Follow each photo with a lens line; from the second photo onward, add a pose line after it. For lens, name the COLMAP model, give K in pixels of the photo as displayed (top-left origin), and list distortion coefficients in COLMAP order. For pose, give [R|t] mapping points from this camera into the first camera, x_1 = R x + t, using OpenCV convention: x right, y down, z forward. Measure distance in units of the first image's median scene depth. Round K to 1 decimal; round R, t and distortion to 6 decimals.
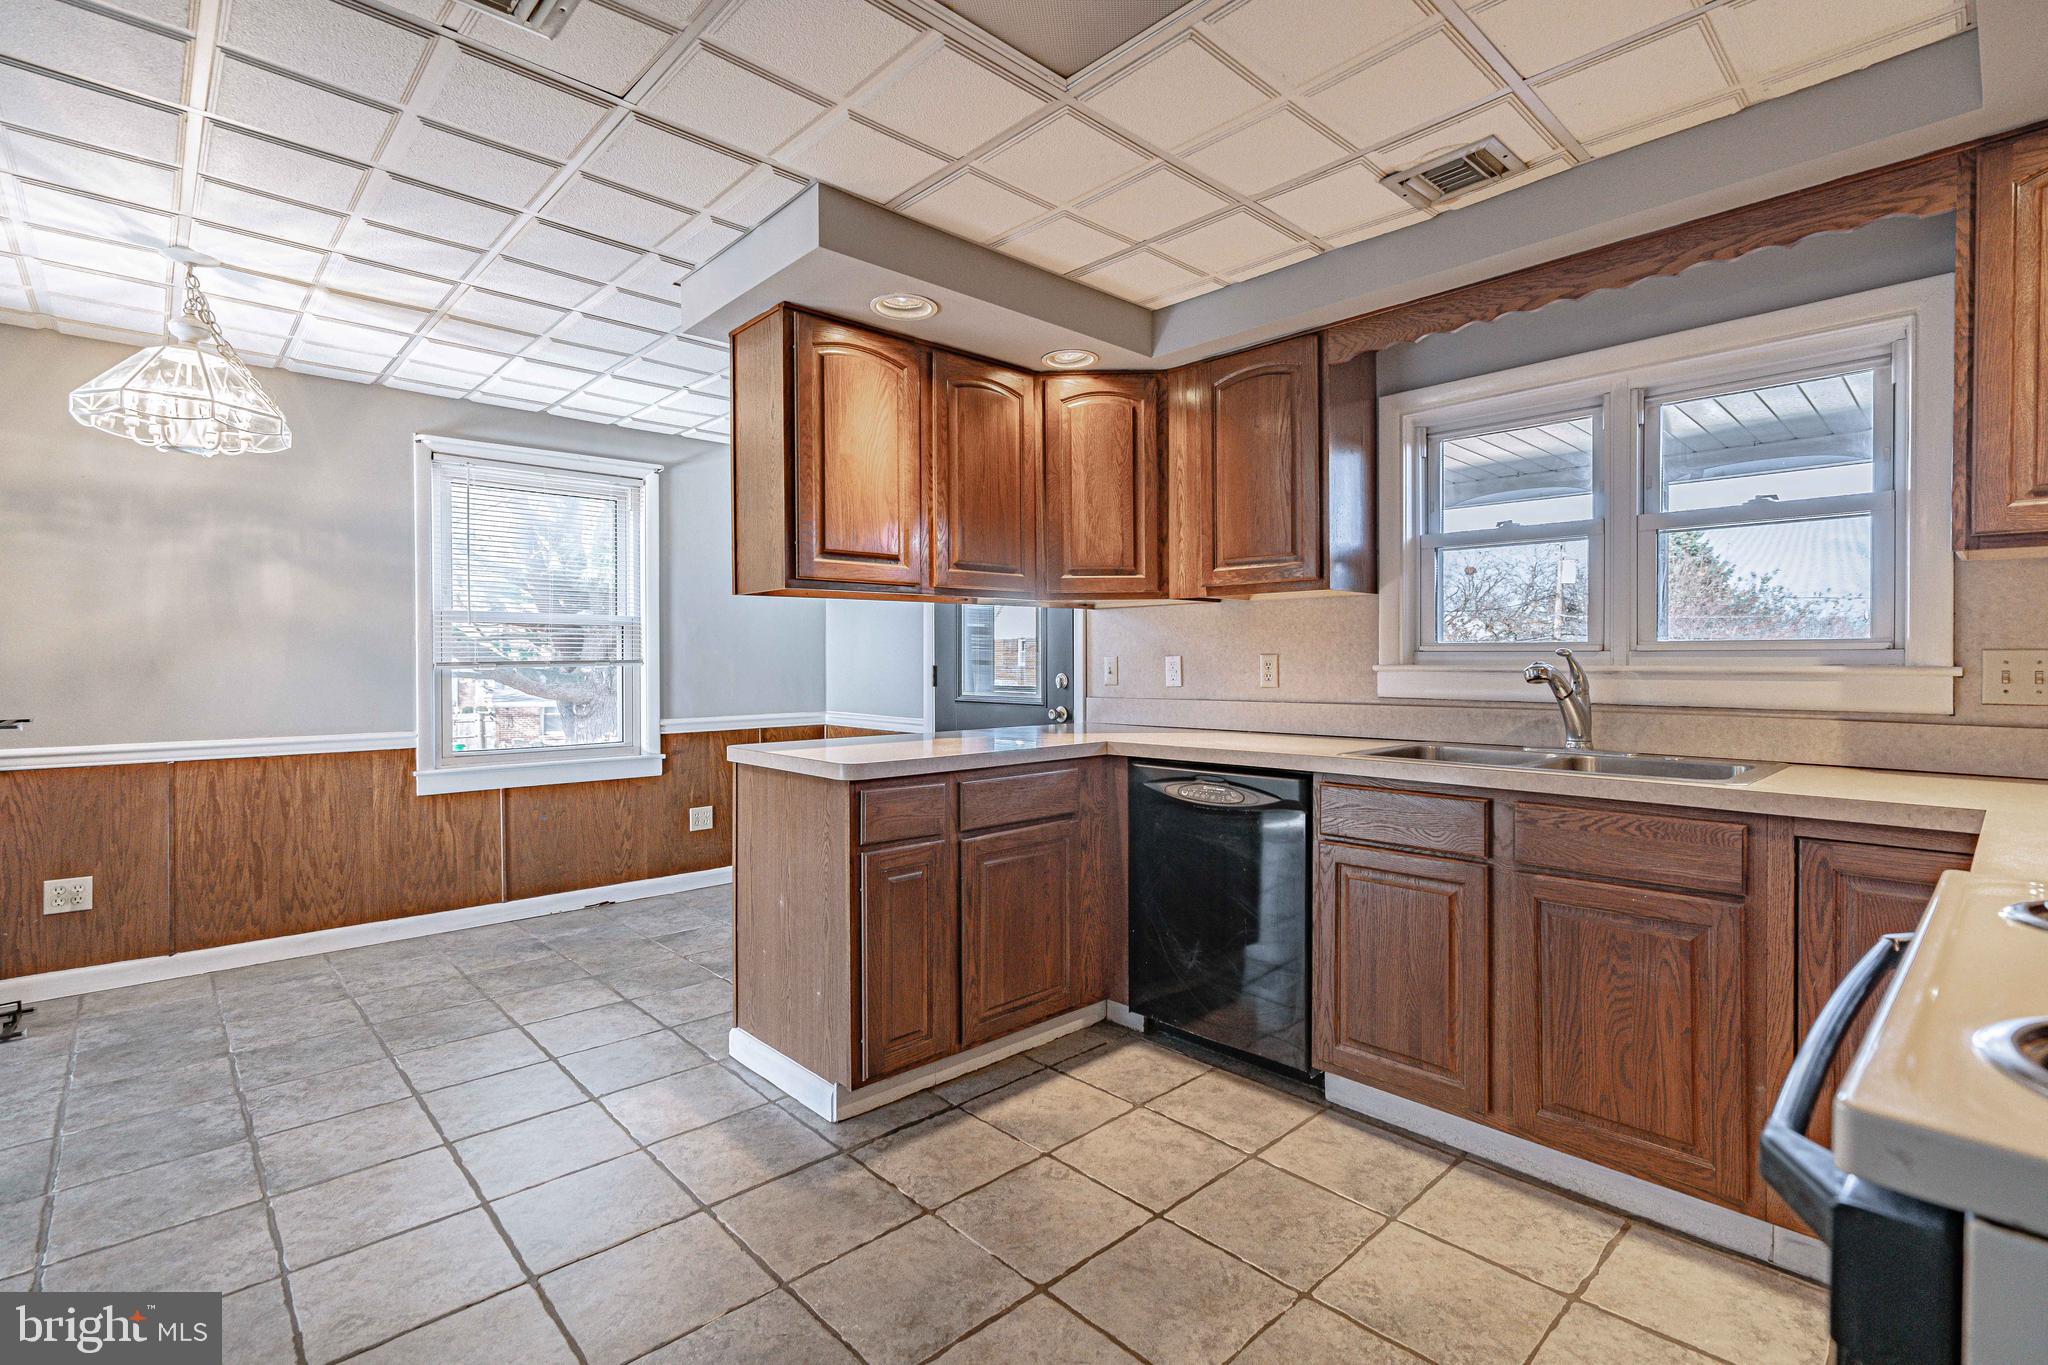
lens RADIAL K [[960.6, 0, 1105.7], [0, 960.6, 669.3], [0, 0, 1]] dist [0.000277, -0.000260]
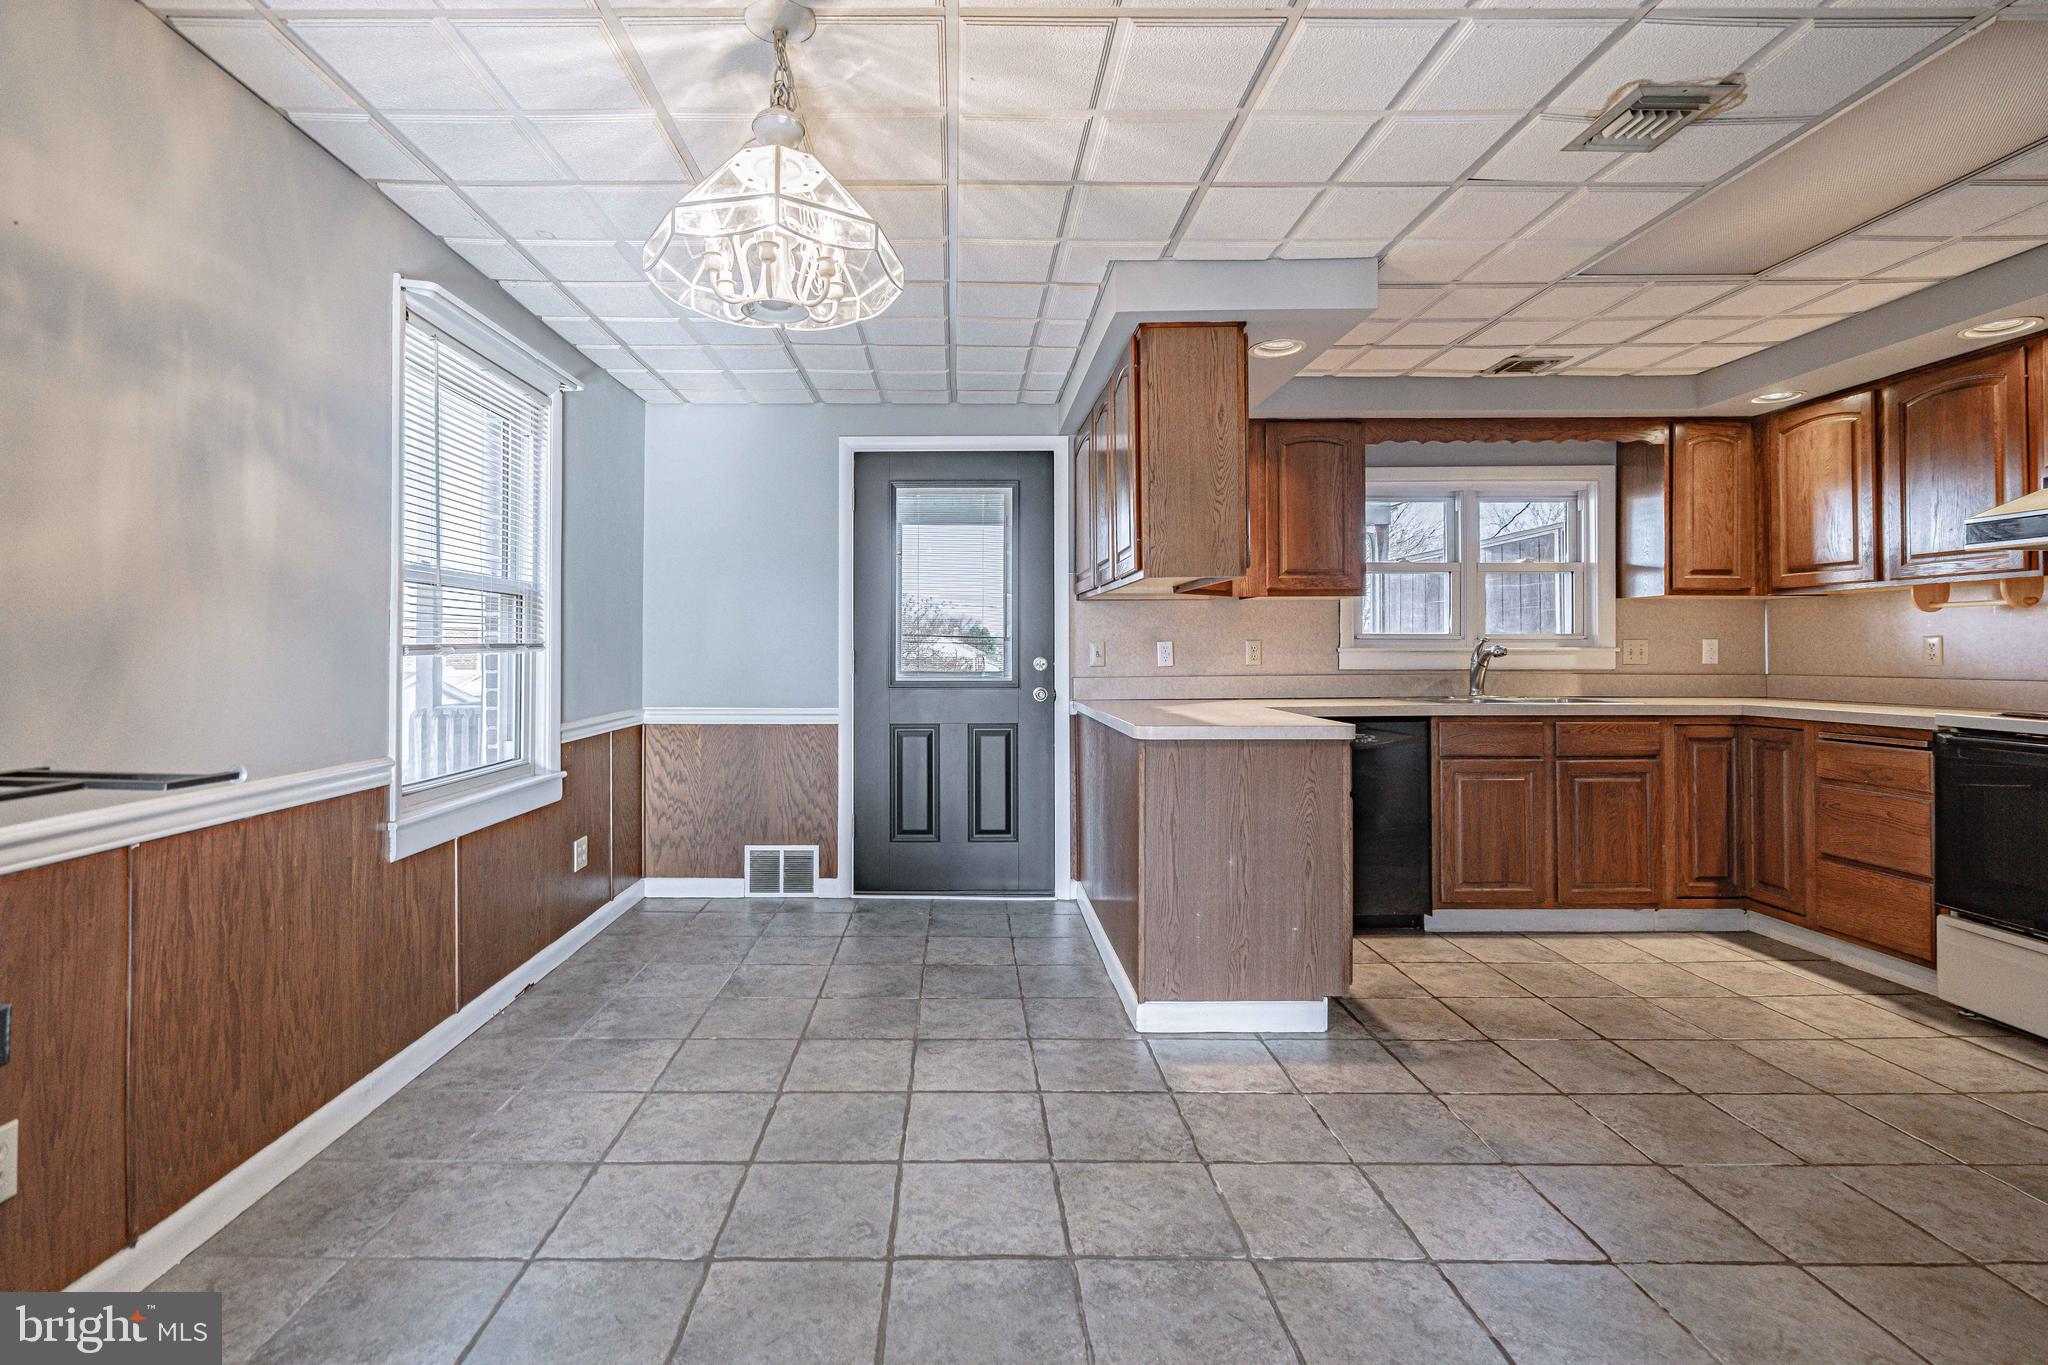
lens RADIAL K [[933.7, 0, 989.9], [0, 933.7, 643.8], [0, 0, 1]] dist [-0.001180, 0.000225]
pose [[0.691479, 0.004913, 0.722380, -1.190781], [0.008803, 0.999845, -0.015226, 0.006696], [-0.722343, 0.016888, 0.691329, 0.420279]]
